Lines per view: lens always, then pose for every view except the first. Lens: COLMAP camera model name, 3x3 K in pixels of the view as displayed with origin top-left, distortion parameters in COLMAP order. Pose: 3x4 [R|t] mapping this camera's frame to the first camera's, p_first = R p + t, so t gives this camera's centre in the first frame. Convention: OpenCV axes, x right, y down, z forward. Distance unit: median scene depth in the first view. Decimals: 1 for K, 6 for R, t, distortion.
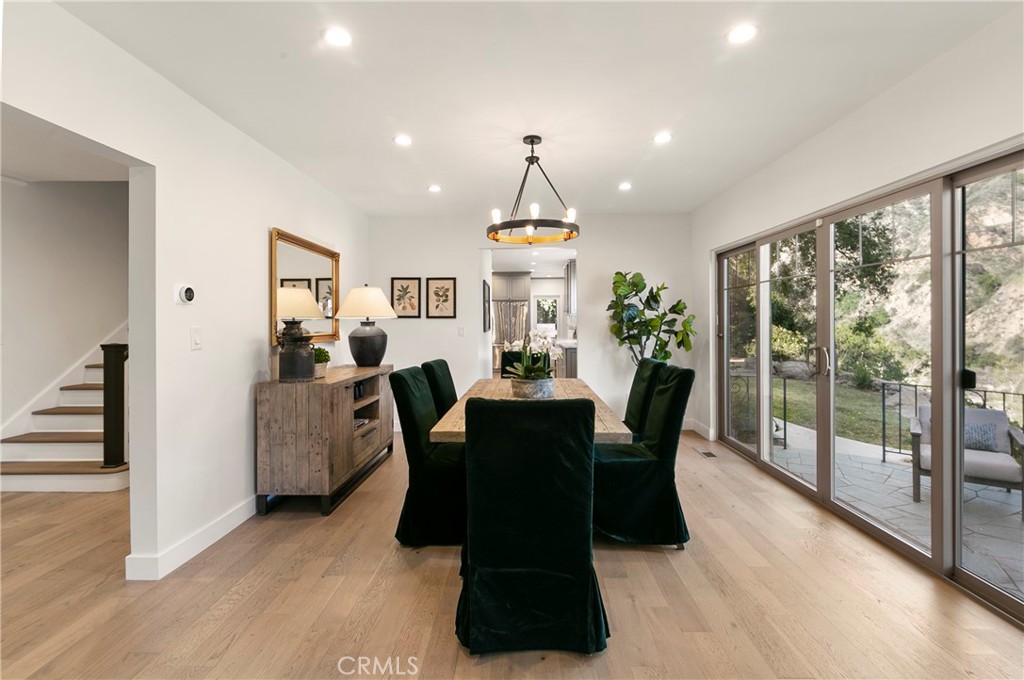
lens RADIAL K [[486.0, 0, 513.2], [0, 486.0, 321.5], [0, 0, 1]] dist [0.000192, -0.000297]
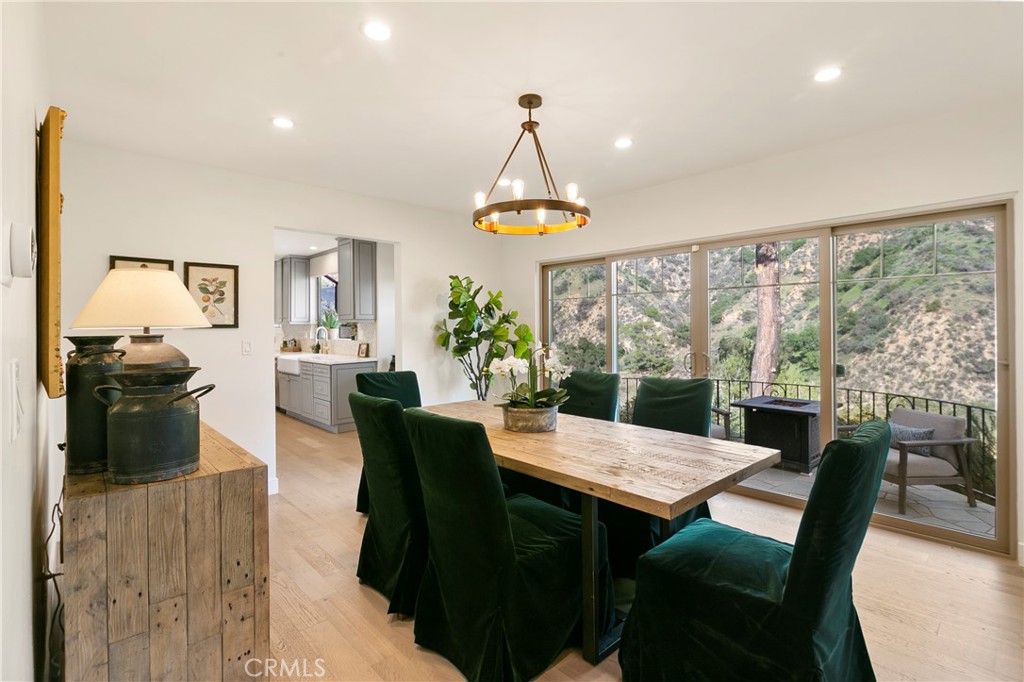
lens RADIAL K [[485.9, 0, 512.7], [0, 485.9, 326.9], [0, 0, 1]] dist [-0.003271, -0.000628]
pose [[0.711657, -0.001069, 0.702527, -0.383865], [0.005027, 0.999981, -0.003571, -0.004724], [-0.702509, 0.006073, 0.711649, 0.338593]]
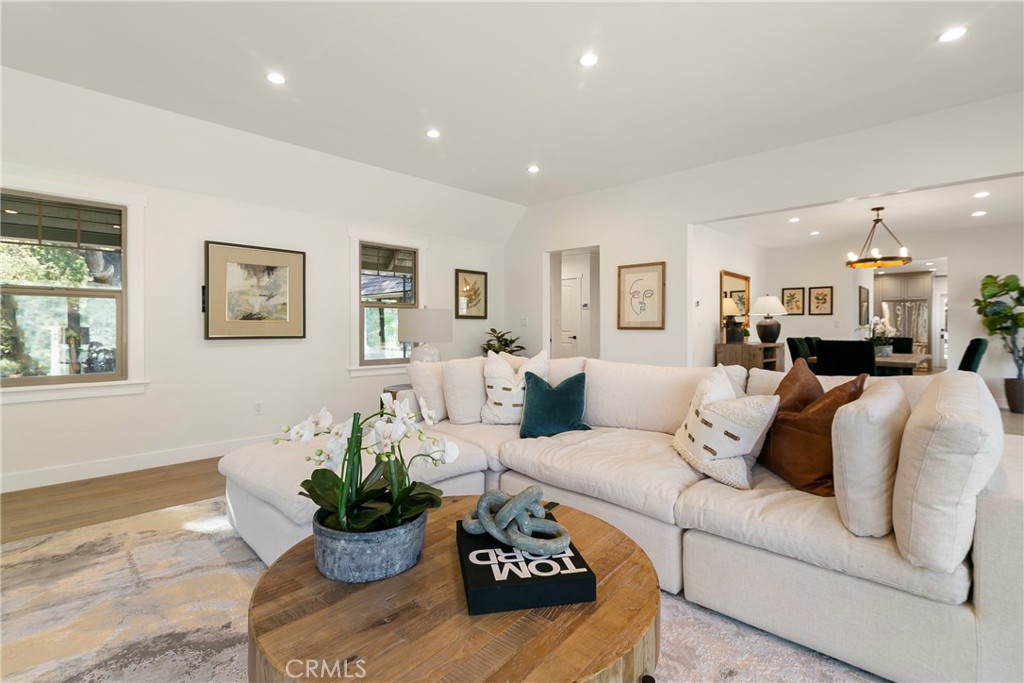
lens RADIAL K [[486.0, 0, 513.2], [0, 486.0, 323.0], [0, 0, 1]] dist [0.000192, -0.000297]
pose [[0.745958, 0.000055, -0.665993, 0.162581], [-0.004114, 0.999981, -0.004525, 0.033822], [0.665980, 0.006115, 0.745945, -0.842656]]
